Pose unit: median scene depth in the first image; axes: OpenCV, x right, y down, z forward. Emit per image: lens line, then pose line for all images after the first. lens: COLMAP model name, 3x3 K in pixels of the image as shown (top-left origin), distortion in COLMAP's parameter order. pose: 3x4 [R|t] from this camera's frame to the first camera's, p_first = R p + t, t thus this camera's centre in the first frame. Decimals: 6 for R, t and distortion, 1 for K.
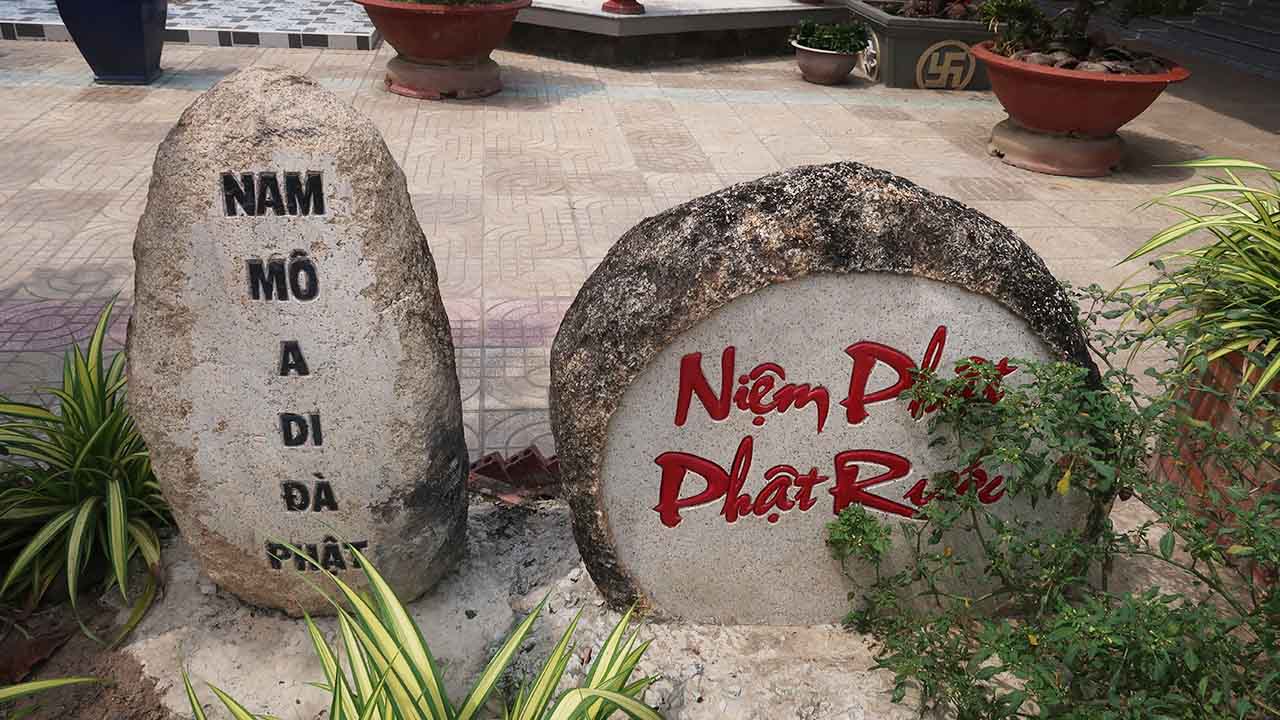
lens RADIAL K [[985.5, 0, 642.3], [0, 985.5, 361.4], [0, 0, 1]] dist [0.000577, 0.000758]
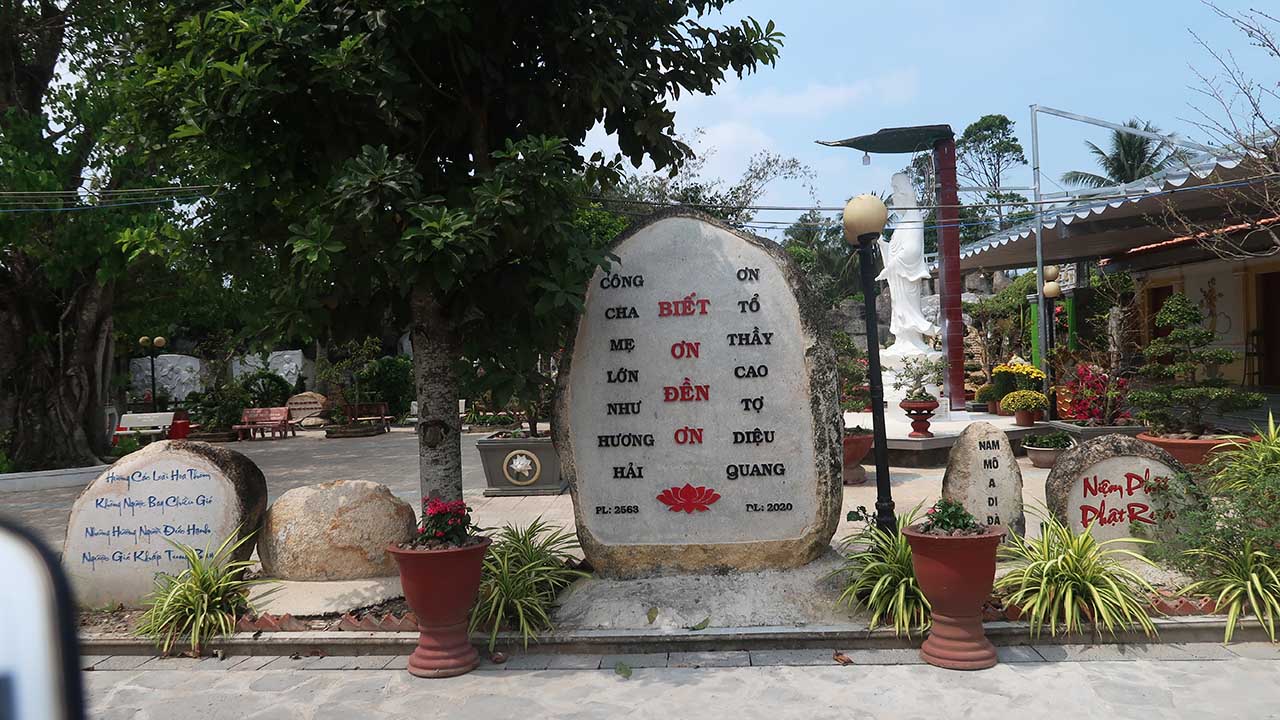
lens RADIAL K [[955.5, 0, 638.1], [0, 955.5, 362.8], [0, 0, 1]] dist [0.007902, 0.002963]
pose [[0.983930, -0.090195, -0.154097, -1.127551], [0.012879, 0.896637, -0.442579, 1.301359], [0.178088, 0.433482, 0.883390, -3.092558]]
